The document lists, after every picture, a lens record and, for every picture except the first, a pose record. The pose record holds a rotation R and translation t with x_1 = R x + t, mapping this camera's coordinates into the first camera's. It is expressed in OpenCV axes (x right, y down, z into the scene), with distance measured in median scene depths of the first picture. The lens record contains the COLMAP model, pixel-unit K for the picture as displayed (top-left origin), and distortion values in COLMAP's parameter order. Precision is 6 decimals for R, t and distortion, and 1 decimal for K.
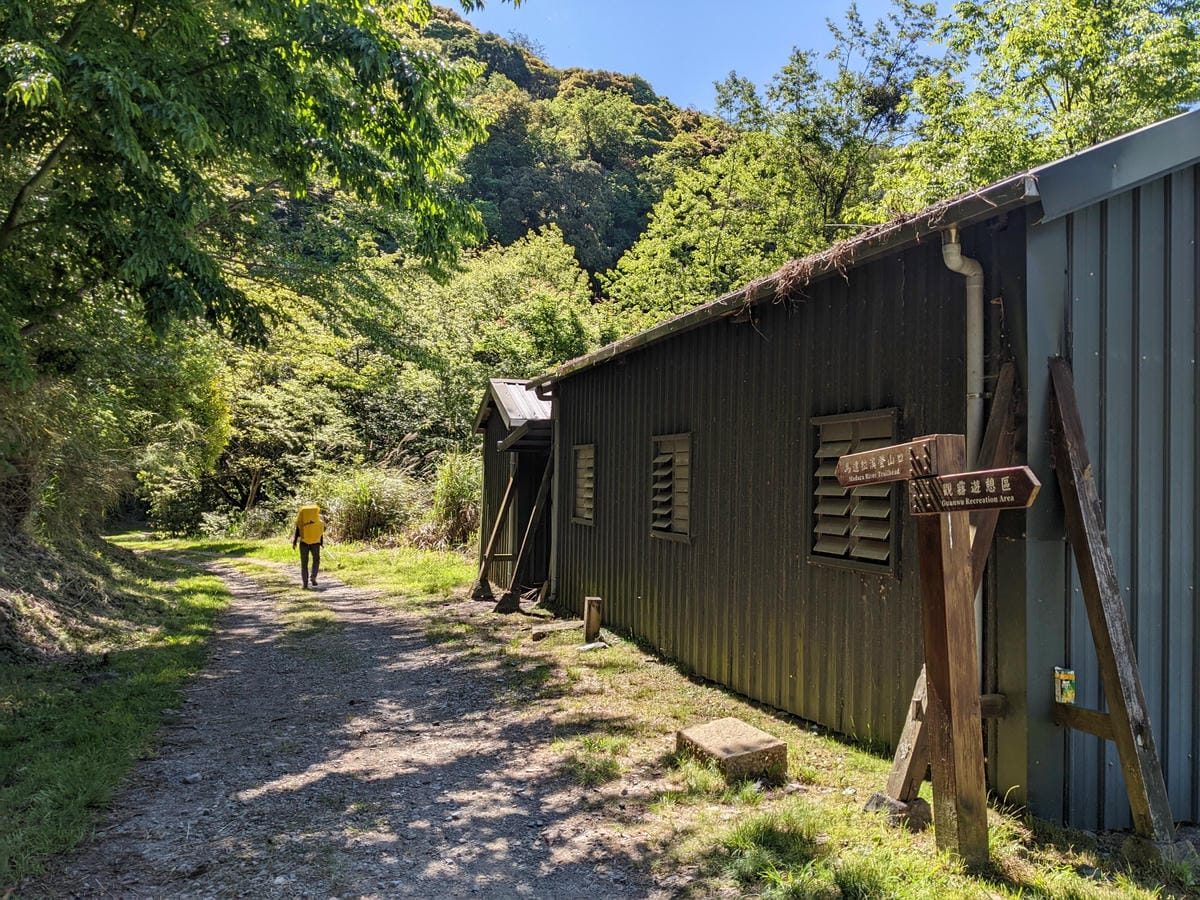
lens RADIAL K [[955.4, 0, 600.0], [0, 955.4, 450.0], [0, 0, 1]] dist [0.068697, -0.099946]
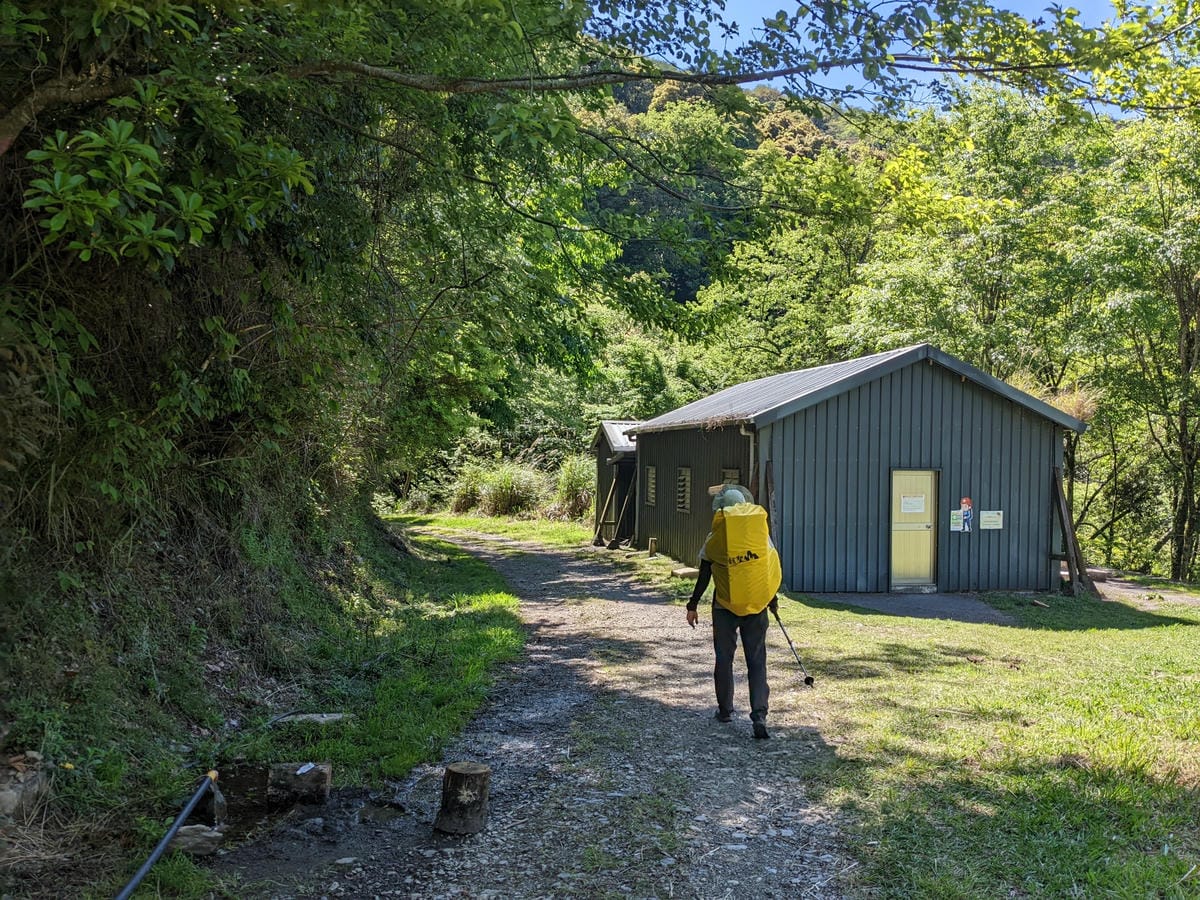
lens RADIAL K [[955.4, 0, 600.0], [0, 955.4, 450.0], [0, 0, 1]] dist [0.068697, -0.099946]
pose [[0.995032, 0.001354, -0.099545, 0.033171], [0.000723, 0.999783, 0.020824, -0.035442], [0.099552, -0.020792, 0.994815, -0.444496]]
